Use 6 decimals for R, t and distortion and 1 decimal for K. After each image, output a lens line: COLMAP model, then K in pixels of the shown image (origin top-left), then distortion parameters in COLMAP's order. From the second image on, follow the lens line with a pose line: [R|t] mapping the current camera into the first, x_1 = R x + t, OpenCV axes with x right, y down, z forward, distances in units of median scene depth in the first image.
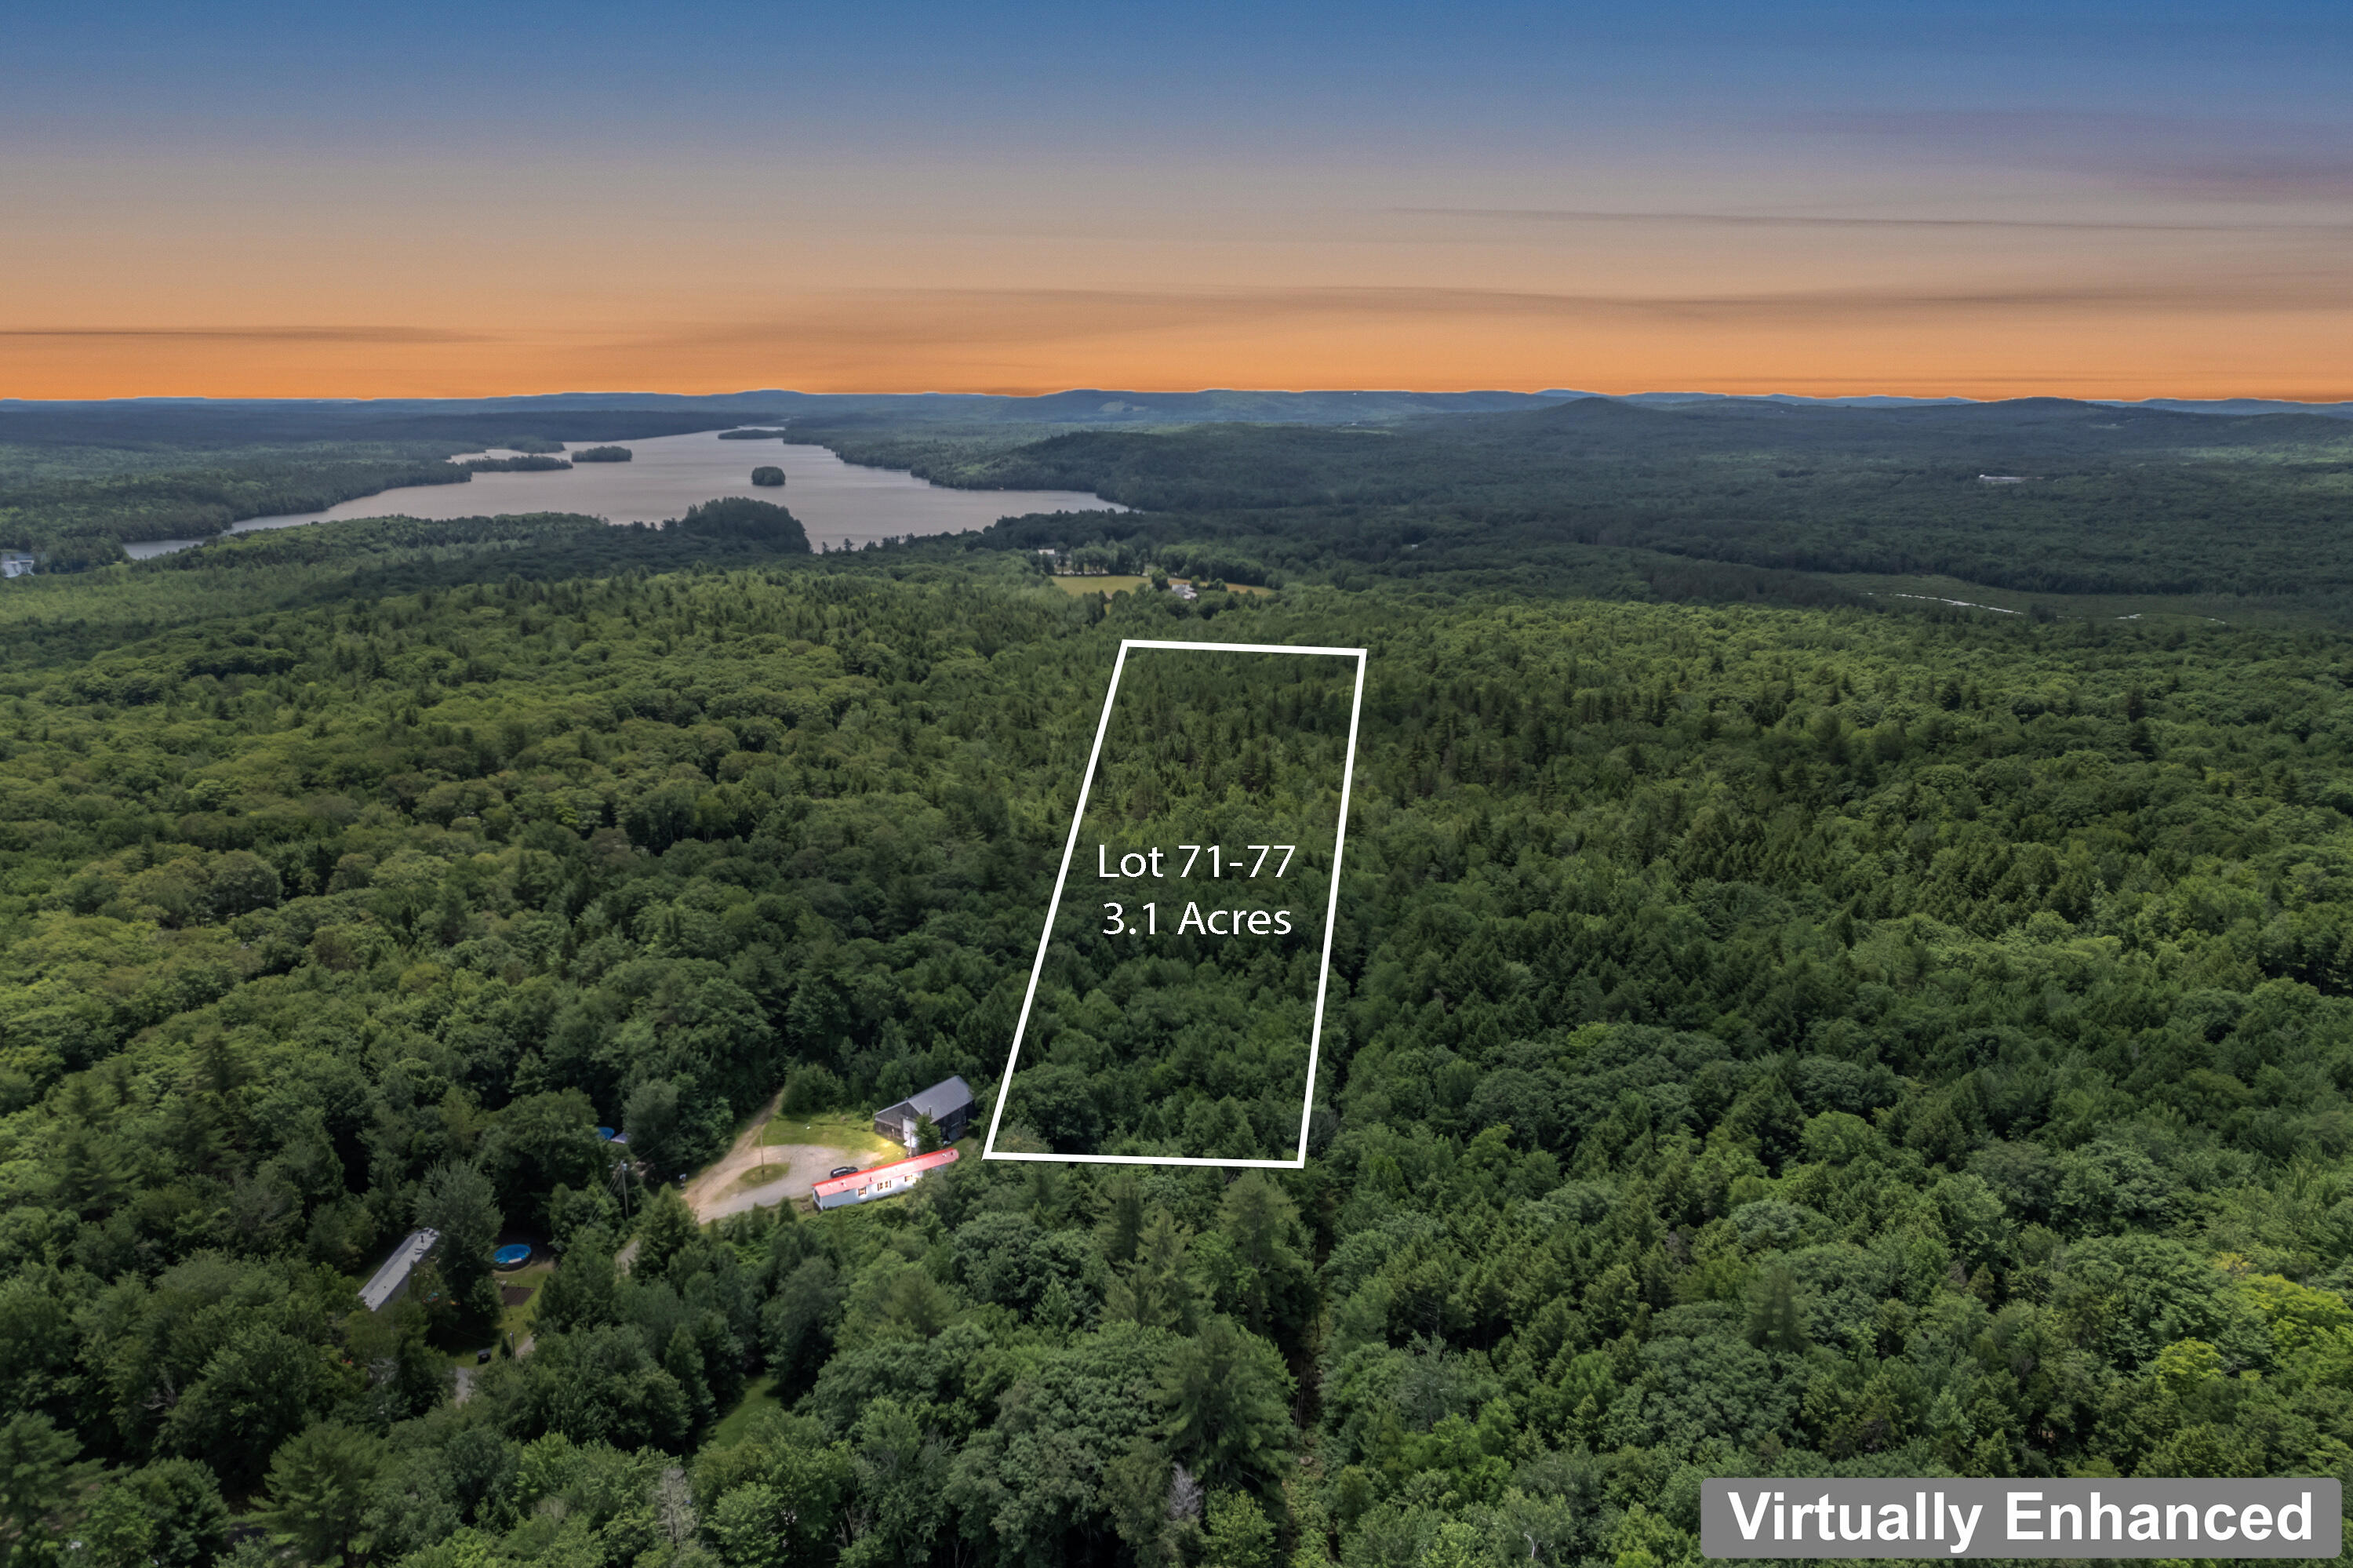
lens RADIAL K [[1554.2, 0, 1170.2], [0, 1554.2, 779.1], [0, 0, 1]] dist [-0.003565, 0.004935]
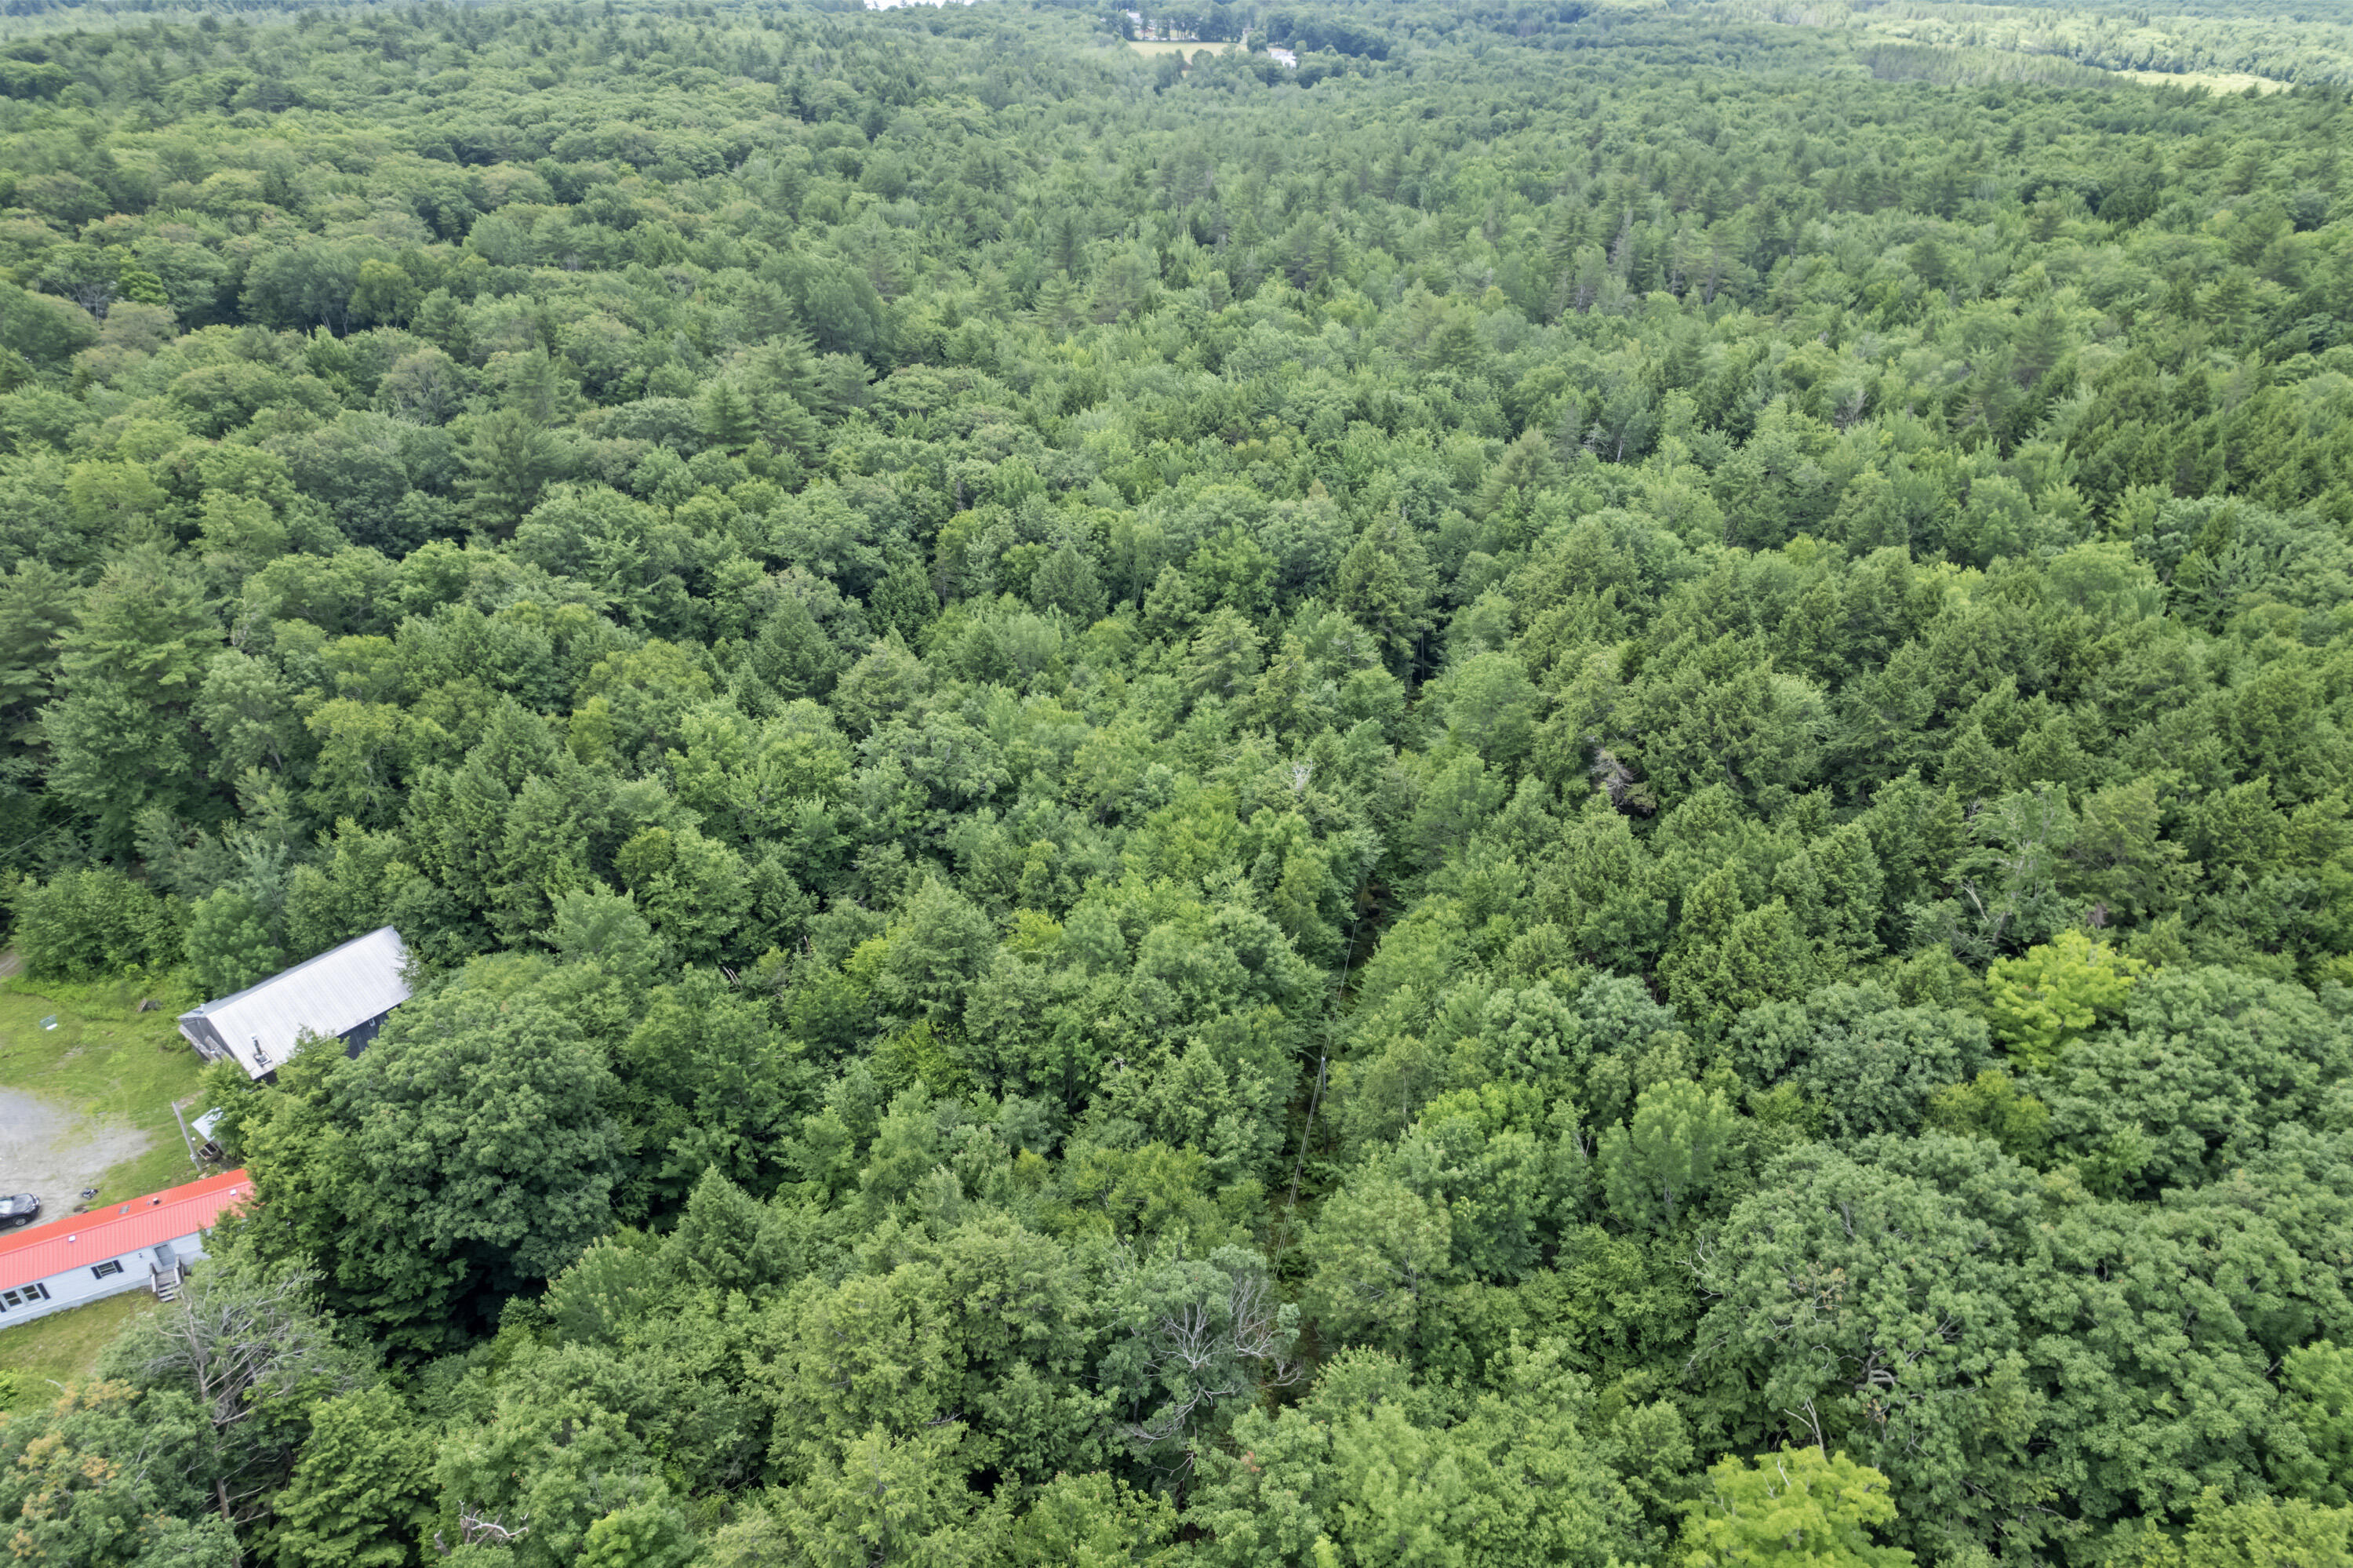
lens RADIAL K [[1507.1, 0, 1178.3], [0, 1507.1, 783.3], [0, 0, 1]] dist [-0.046233, 0.003104]
pose [[0.996777, 0.056646, -0.056811, 0.060365], [-0.036980, 0.952833, 0.301232, 0.021264], [0.071195, -0.298160, 0.951857, 0.449591]]
